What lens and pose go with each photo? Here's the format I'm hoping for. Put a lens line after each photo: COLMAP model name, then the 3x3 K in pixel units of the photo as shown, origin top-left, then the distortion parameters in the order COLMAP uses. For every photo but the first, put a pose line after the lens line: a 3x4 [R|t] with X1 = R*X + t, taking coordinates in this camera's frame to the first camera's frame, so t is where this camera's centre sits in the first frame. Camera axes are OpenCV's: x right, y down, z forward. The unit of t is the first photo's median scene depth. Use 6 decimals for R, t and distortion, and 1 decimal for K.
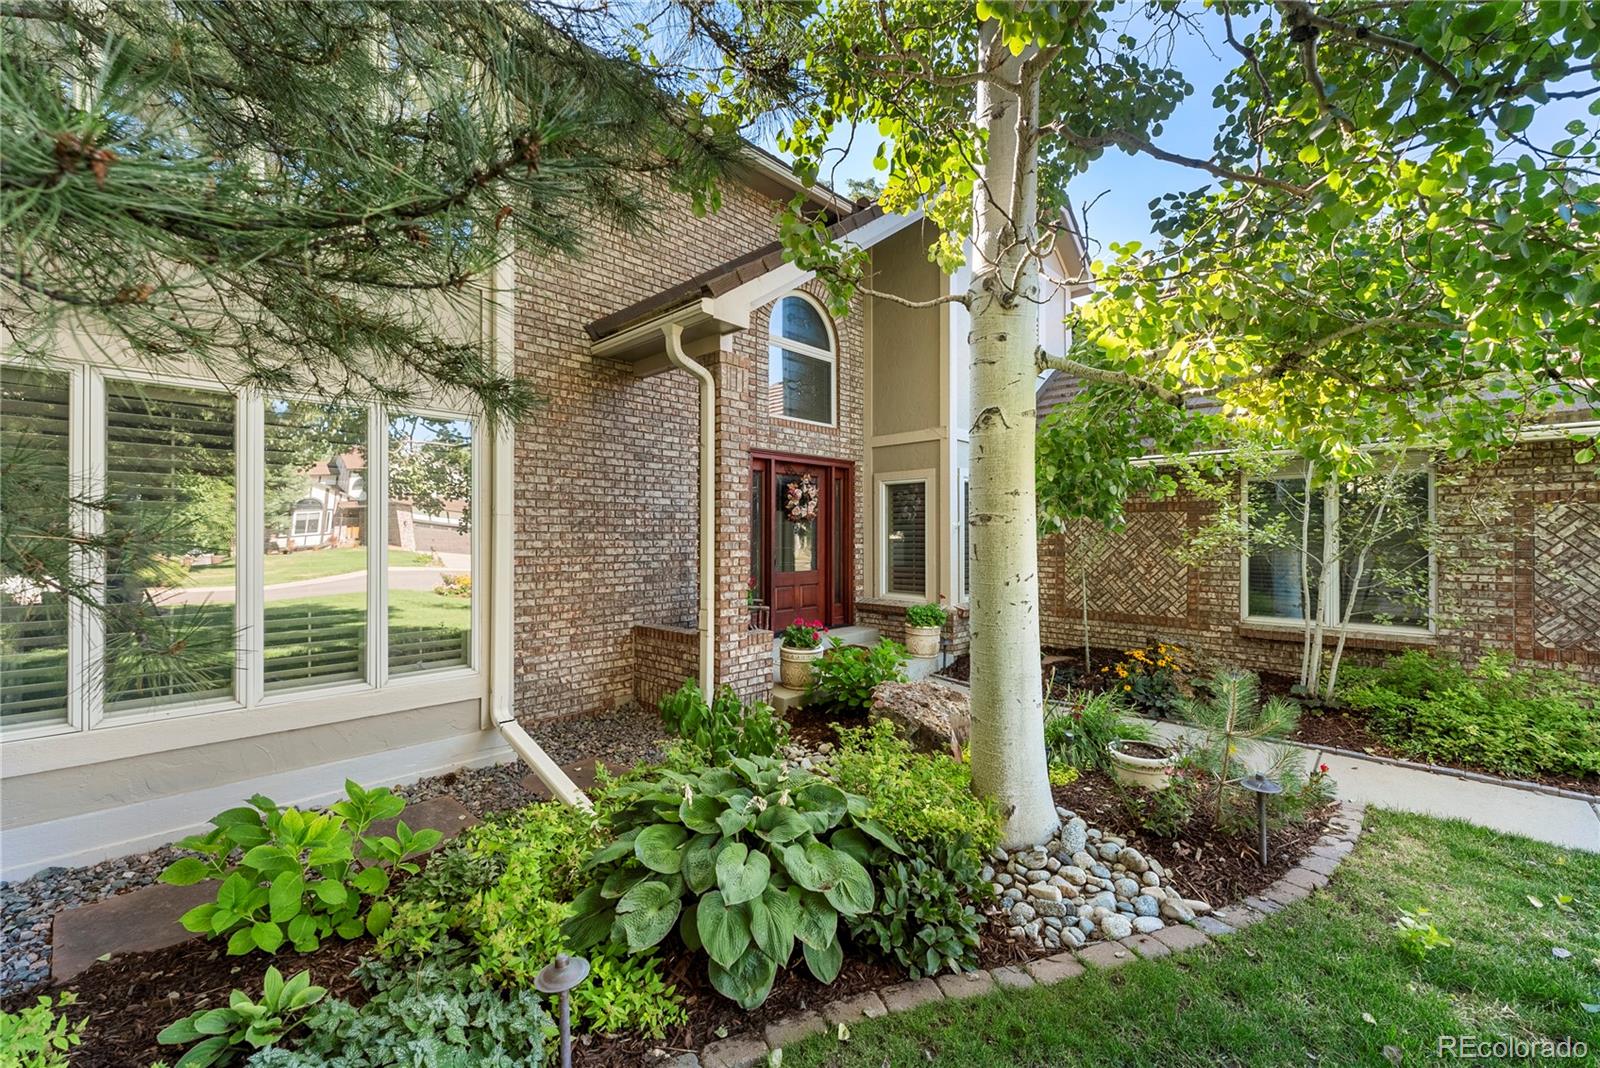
lens RADIAL K [[636.3, 0, 799.4], [0, 636.3, 533.7], [0, 0, 1]] dist [0.000403, 0.000006]
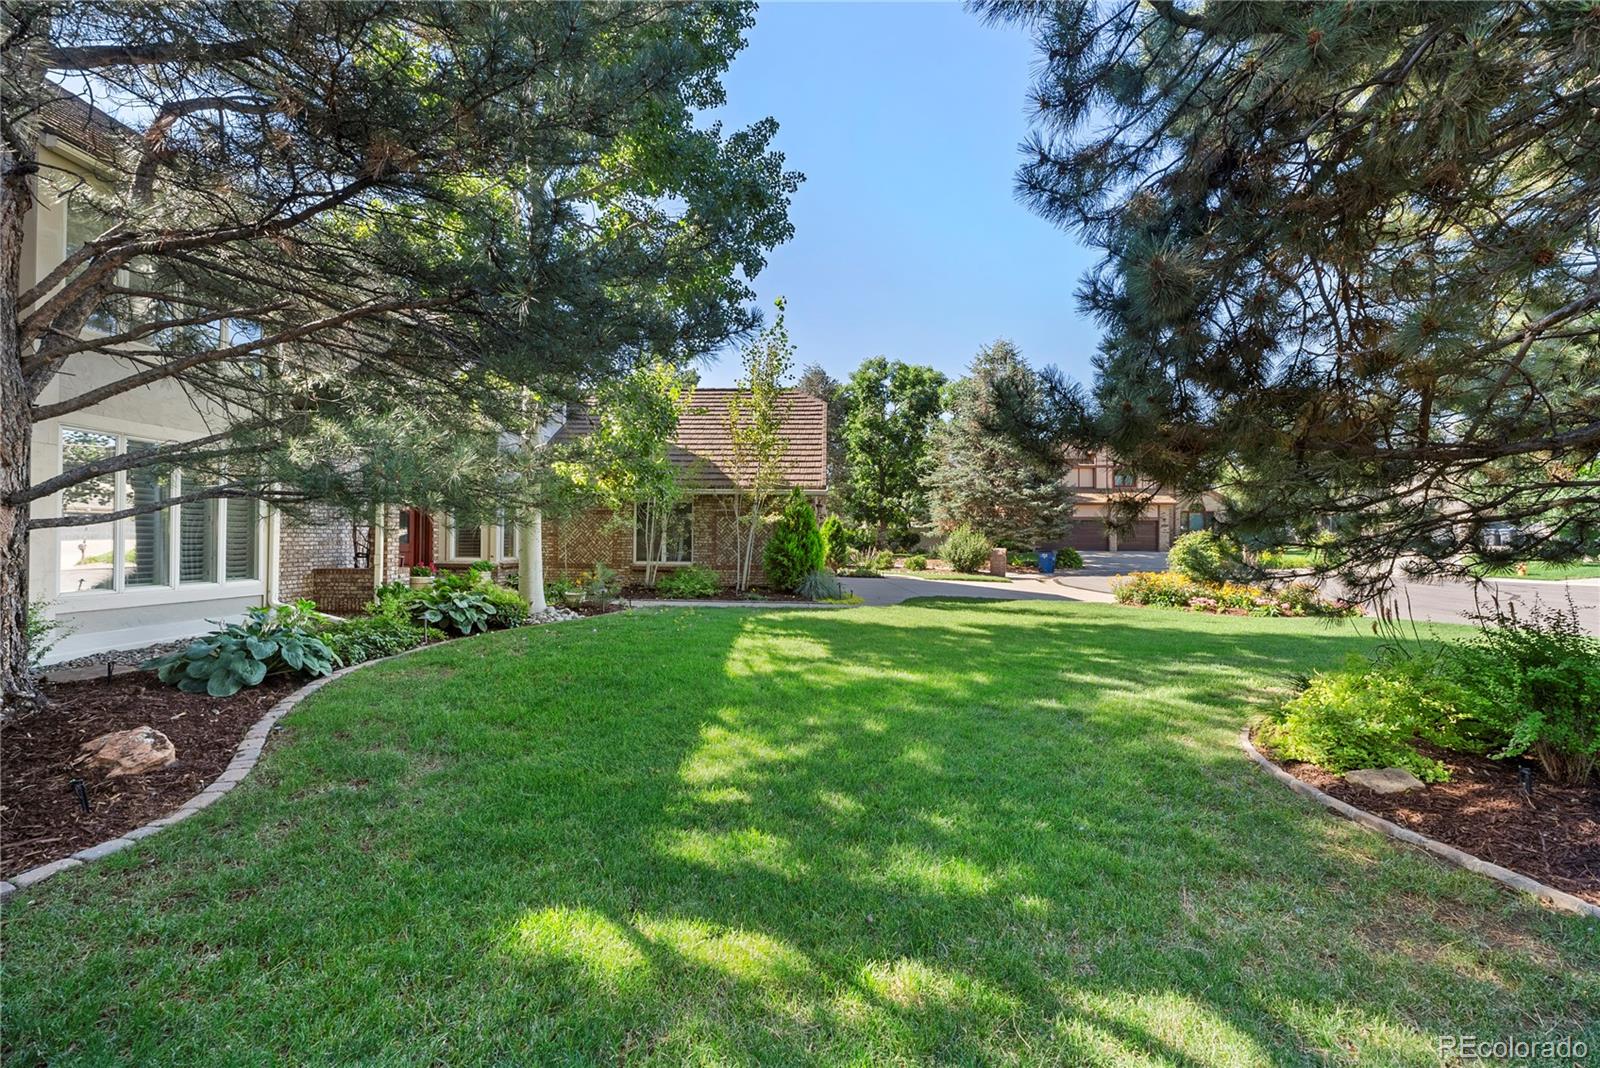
lens RADIAL K [[636.3, 0, 798.9], [0, 636.3, 537.3], [0, 0, 1]] dist [0.000403, 0.000006]
pose [[0.744447, 0.010772, 0.667594, -0.440388], [-0.009784, 0.999938, -0.005224, 0.052271], [-0.667610, -0.002643, 0.744507, -1.245601]]
